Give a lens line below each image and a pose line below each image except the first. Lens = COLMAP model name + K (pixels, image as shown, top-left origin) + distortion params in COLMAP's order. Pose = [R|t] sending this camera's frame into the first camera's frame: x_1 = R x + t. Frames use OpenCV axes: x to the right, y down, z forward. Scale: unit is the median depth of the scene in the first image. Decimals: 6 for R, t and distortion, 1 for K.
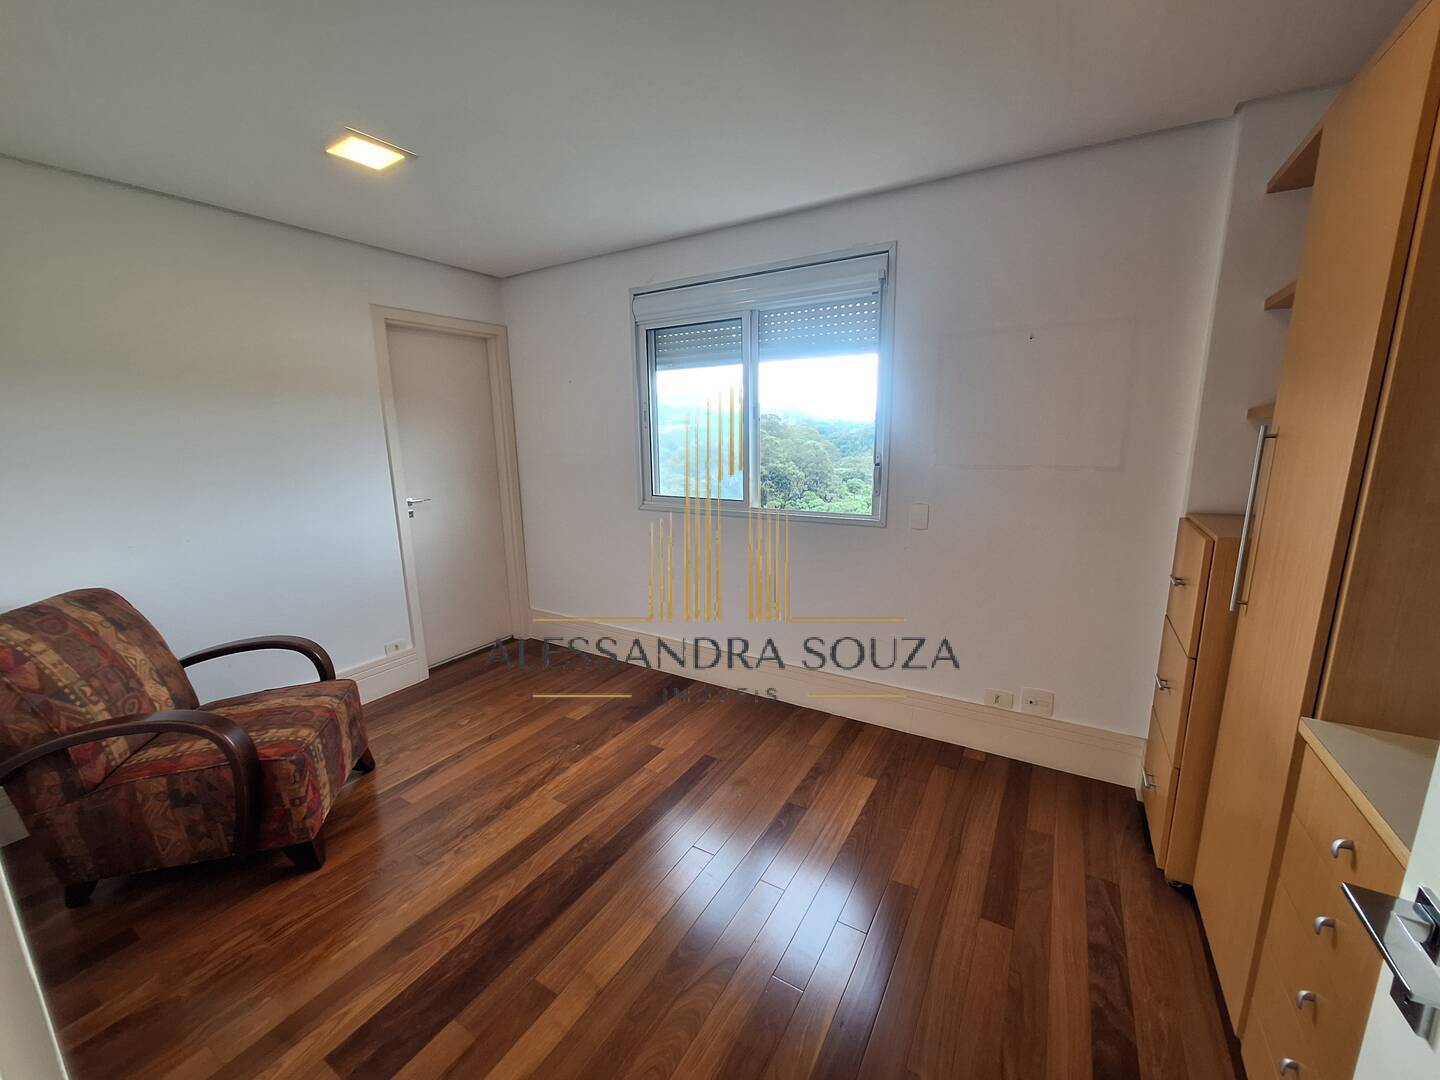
lens RADIAL K [[569.9, 0, 718.0], [0, 569.9, 541.0], [0, 0, 1]] dist [-0.003756, 0.001424]
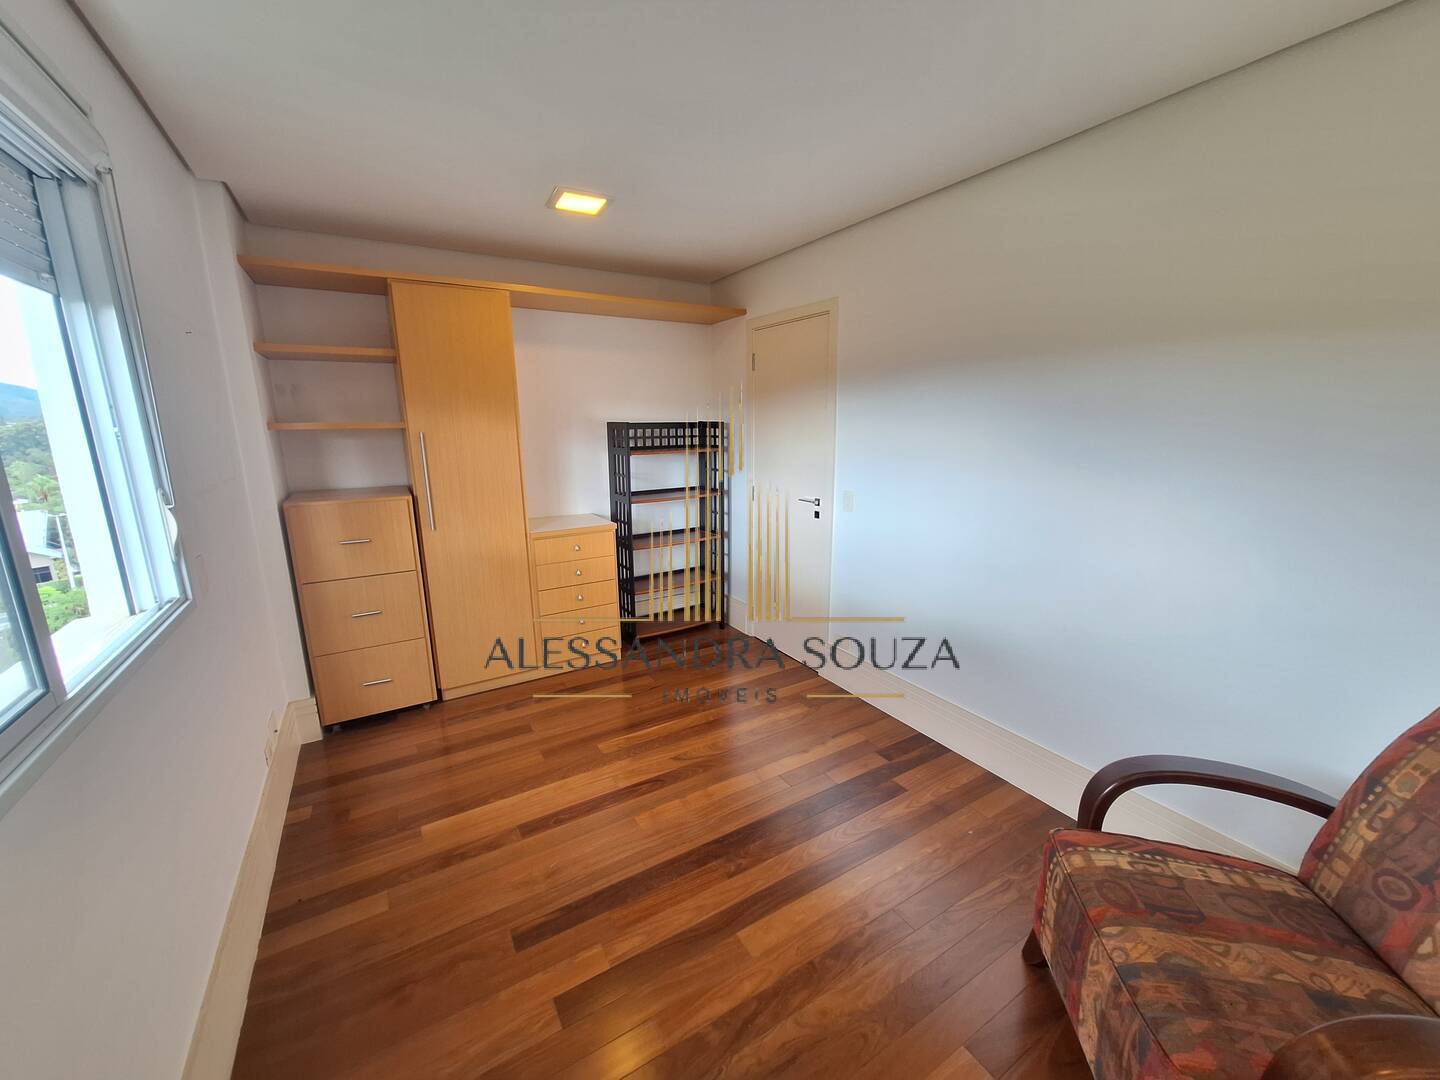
lens RADIAL K [[569.9, 0, 720.2], [0, 569.9, 543.0], [0, 0, 1]] dist [-0.003756, 0.001424]
pose [[-0.889759, -0.077993, 0.449719, -0.658266], [0.107850, 0.921467, 0.373185, -0.361456], [-0.443507, 0.380547, -0.811472, 1.724663]]
